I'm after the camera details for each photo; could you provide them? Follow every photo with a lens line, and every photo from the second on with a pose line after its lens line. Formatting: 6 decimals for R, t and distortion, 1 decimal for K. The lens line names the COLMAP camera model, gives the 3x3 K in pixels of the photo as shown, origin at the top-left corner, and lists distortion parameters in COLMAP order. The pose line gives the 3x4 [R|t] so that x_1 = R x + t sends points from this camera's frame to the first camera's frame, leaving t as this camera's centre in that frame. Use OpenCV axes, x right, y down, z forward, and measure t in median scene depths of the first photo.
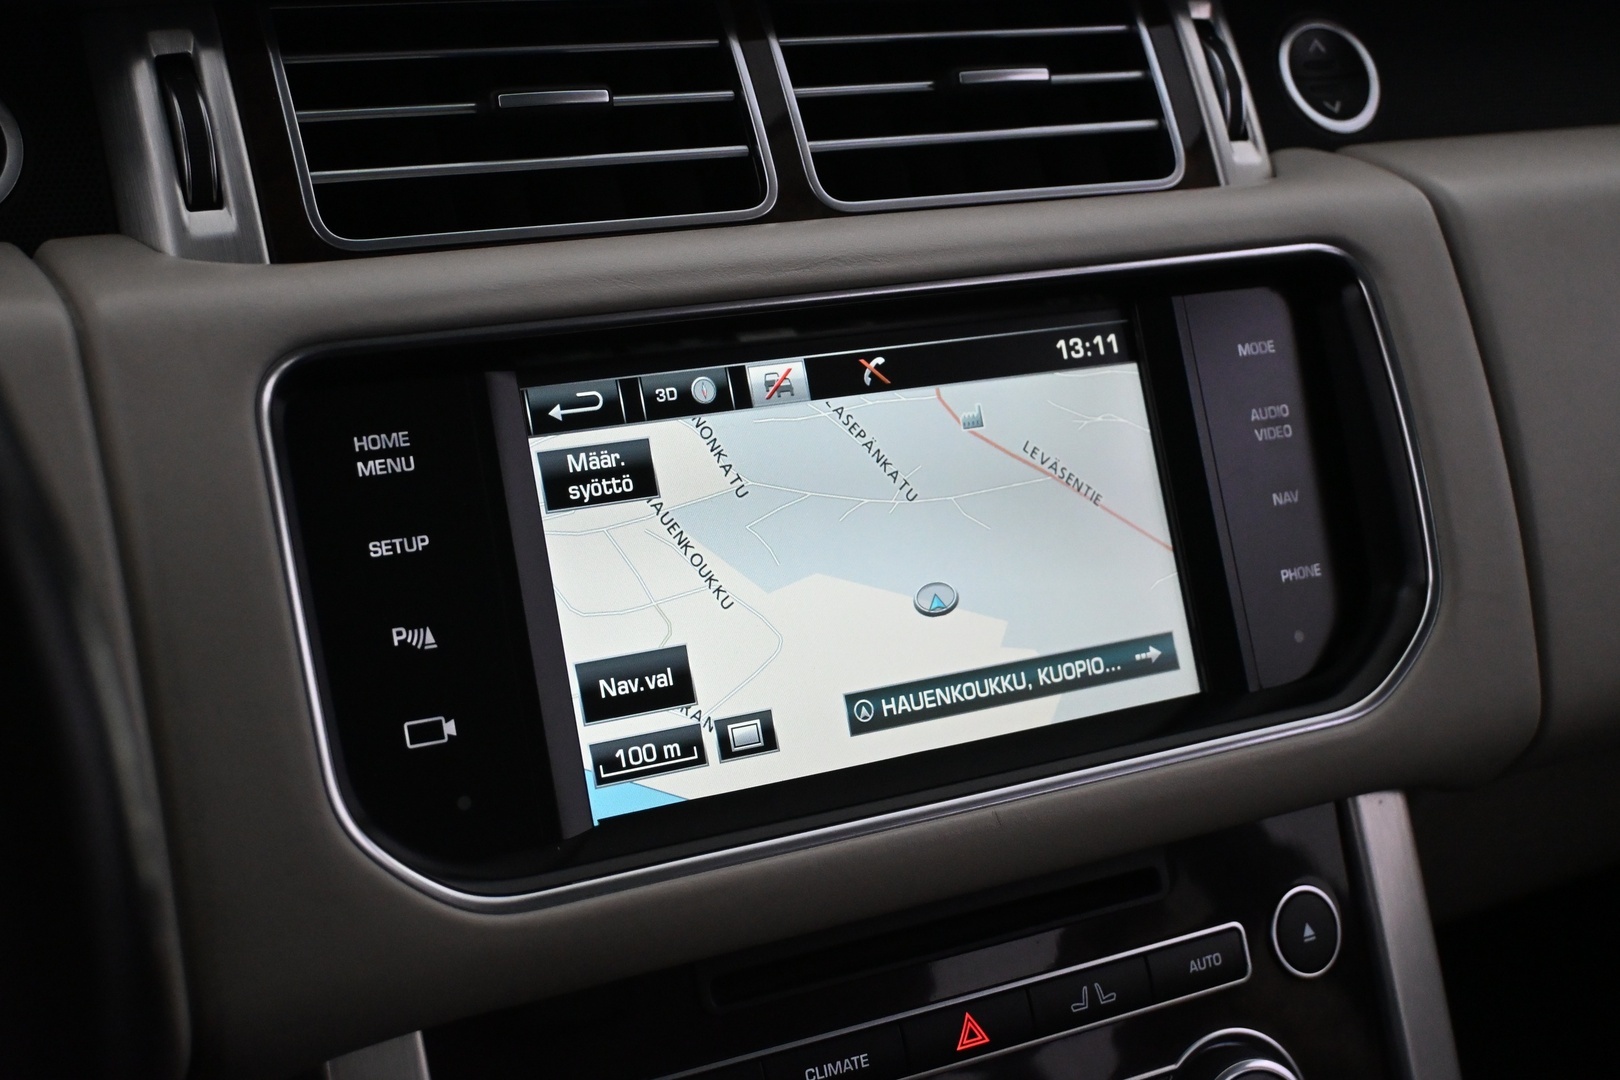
lens RADIAL K [[2309.9, 0, 811.6], [0, 2309.9, 535.4], [0, 0, 1]] dist [0.010440, 0.000000]
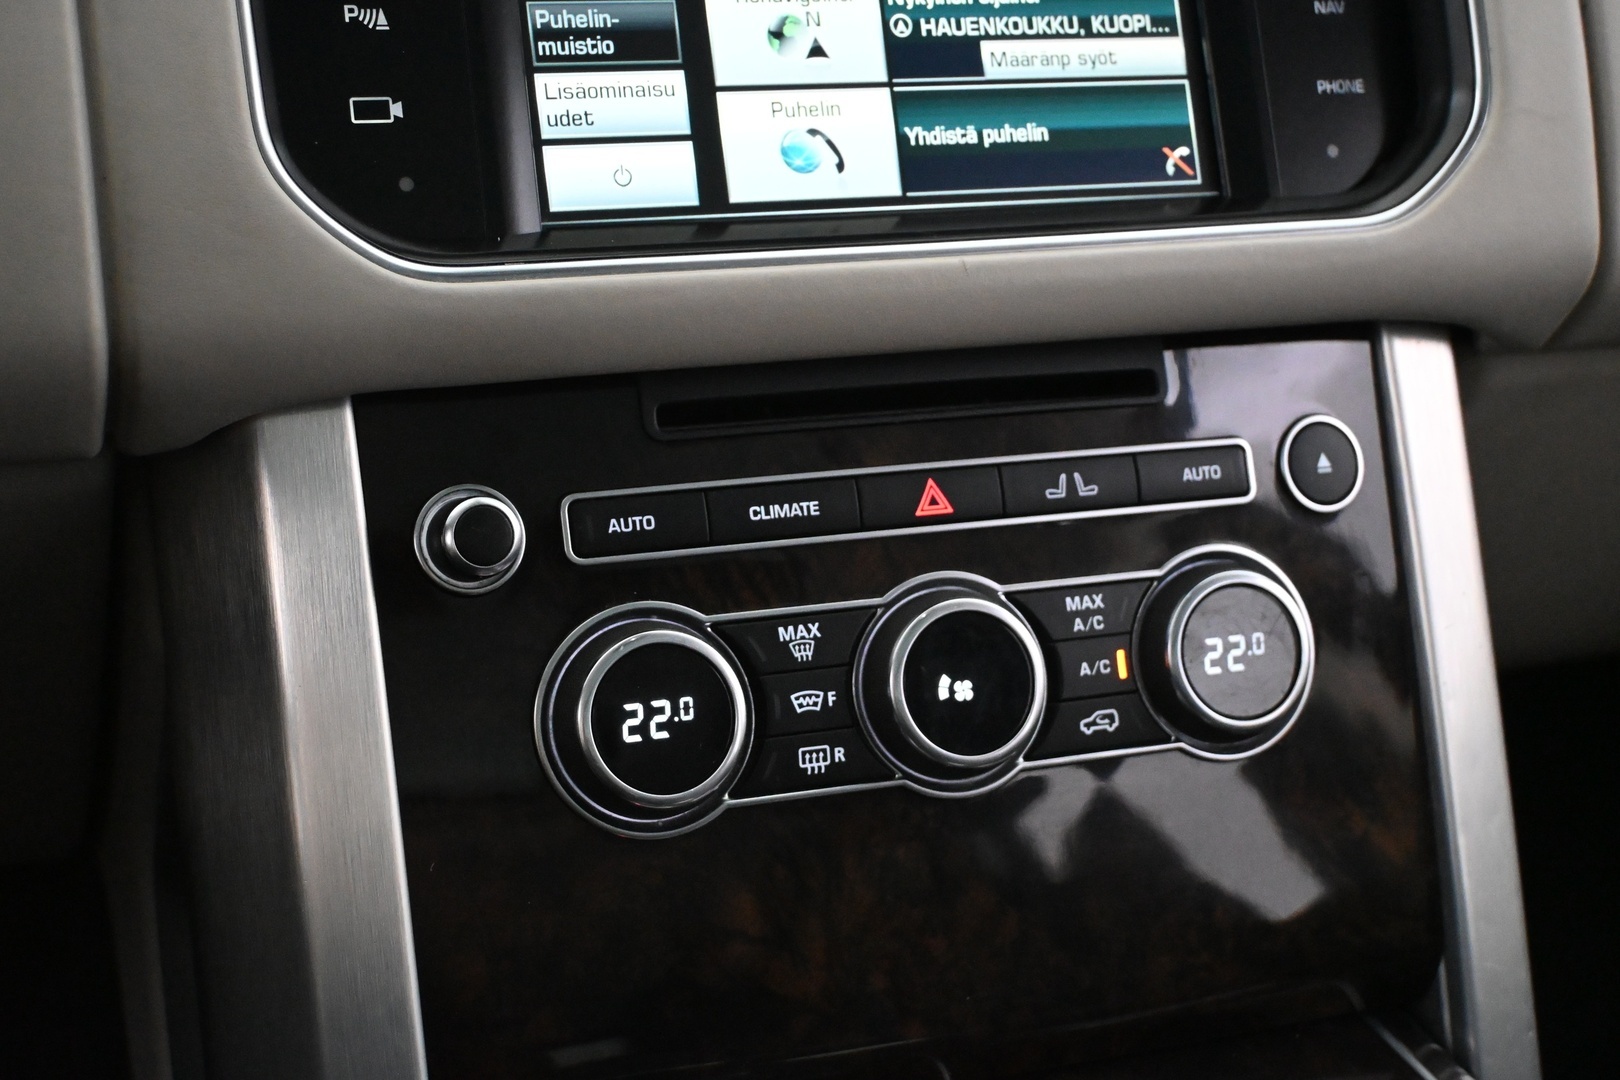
lens RADIAL K [[2535.2, 0, 813.8], [0, 2535.2, 544.7], [0, 0, 1]] dist [0.021863, 0.000000]
pose [[0.990905, 0.055457, -0.122608, 0.146260], [-0.054517, 0.998452, 0.011010, 0.218165], [0.123029, -0.004225, 0.992394, -0.059268]]
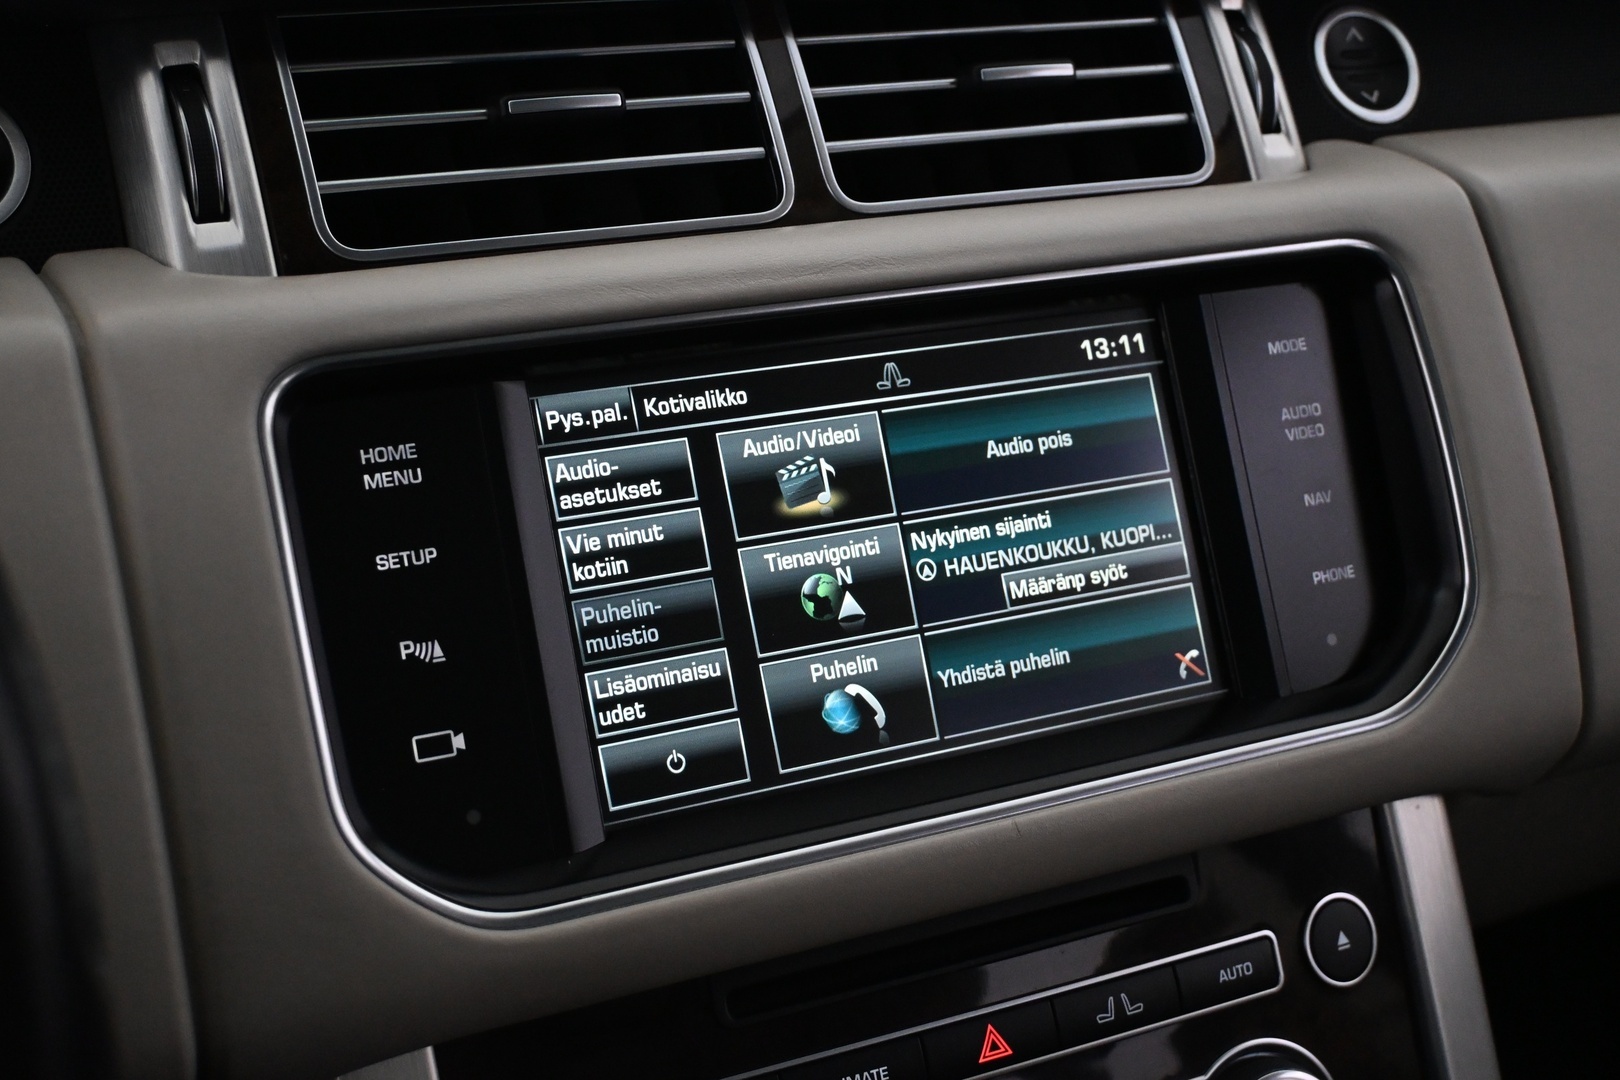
lens RADIAL K [[2309.9, 0, 811.7], [0, 2309.9, 539.2], [0, 0, 1]] dist [0.010440, 0.000000]
pose [[0.999312, -0.006830, -0.036456, 0.027929], [0.007188, 0.999927, 0.009716, -0.010762], [0.036387, -0.009971, 0.999288, 0.011721]]
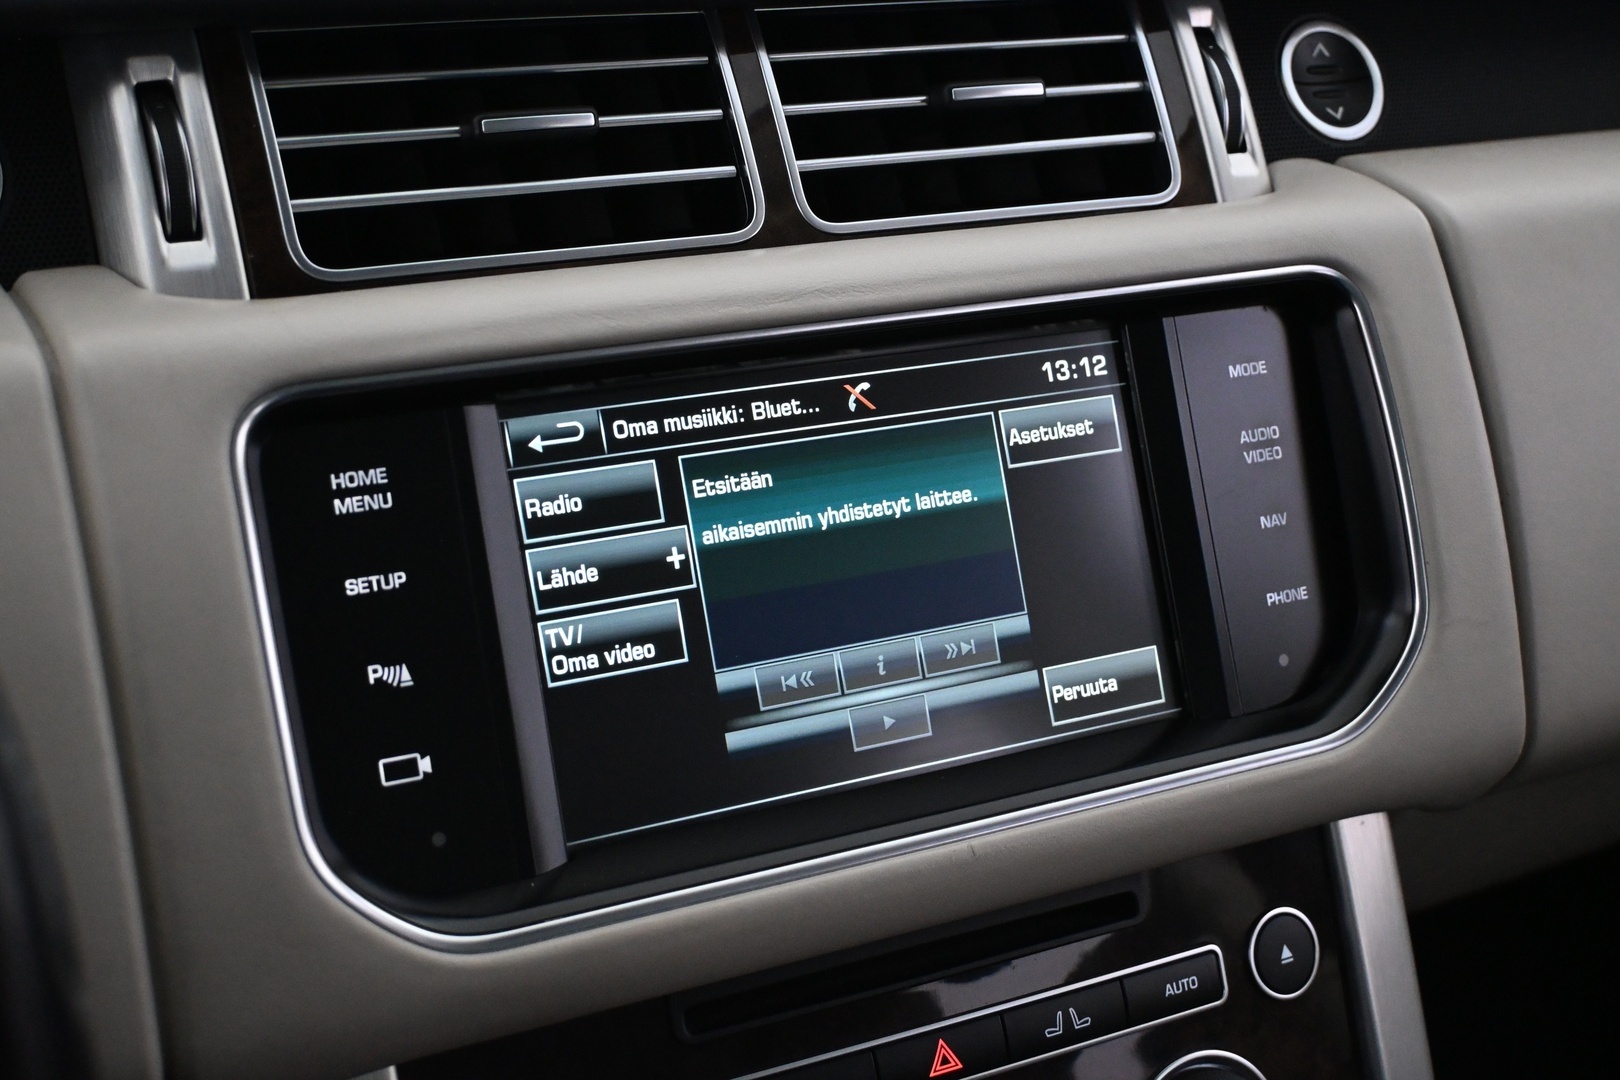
lens RADIAL K [[2309.9, 0, 810.9], [0, 2309.9, 539.6], [0, 0, 1]] dist [0.010440, 0.000000]
pose [[0.999832, 0.013961, -0.011878, 0.019002], [-0.013395, 0.998833, 0.046407, -0.055500], [0.012512, -0.046241, 0.998852, 0.002426]]
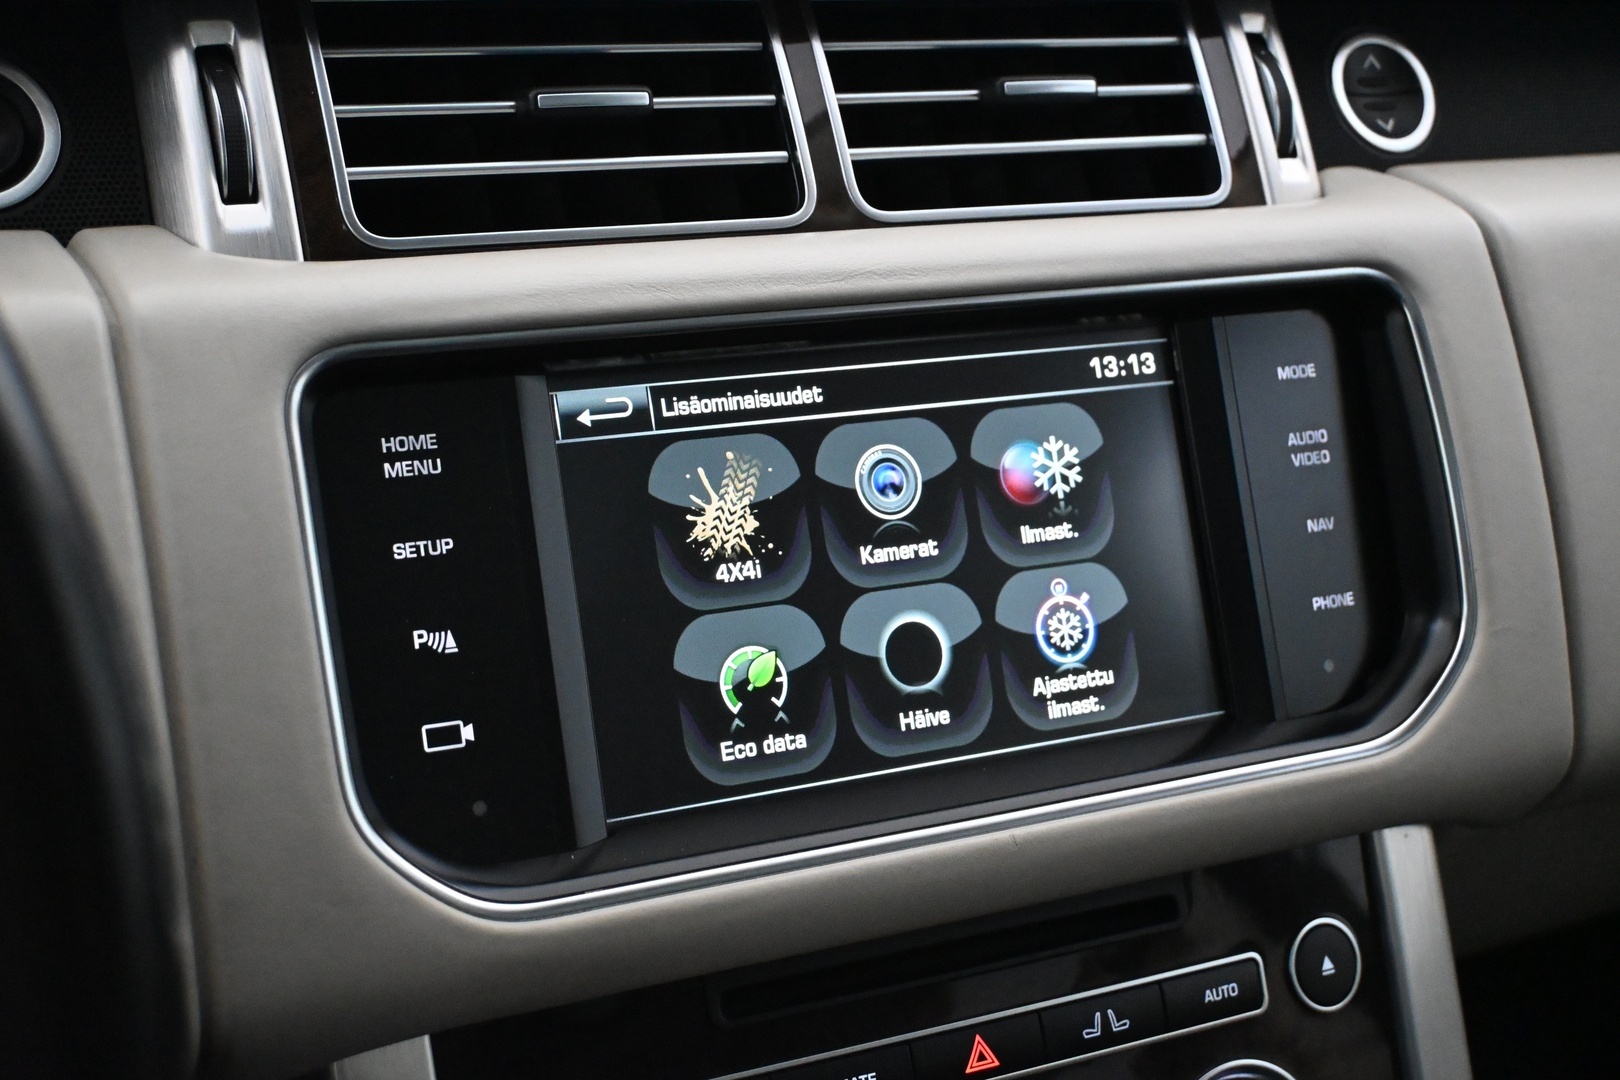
lens RADIAL K [[2404.5, 0, 813.6], [0, 2404.5, 536.9], [0, 0, 1]] dist [0.016011, 0.000000]
pose [[0.999308, 0.034992, -0.012648, 0.002404], [-0.034877, 0.999349, 0.009215, -0.013914], [0.012962, -0.008768, 0.999878, -0.031080]]
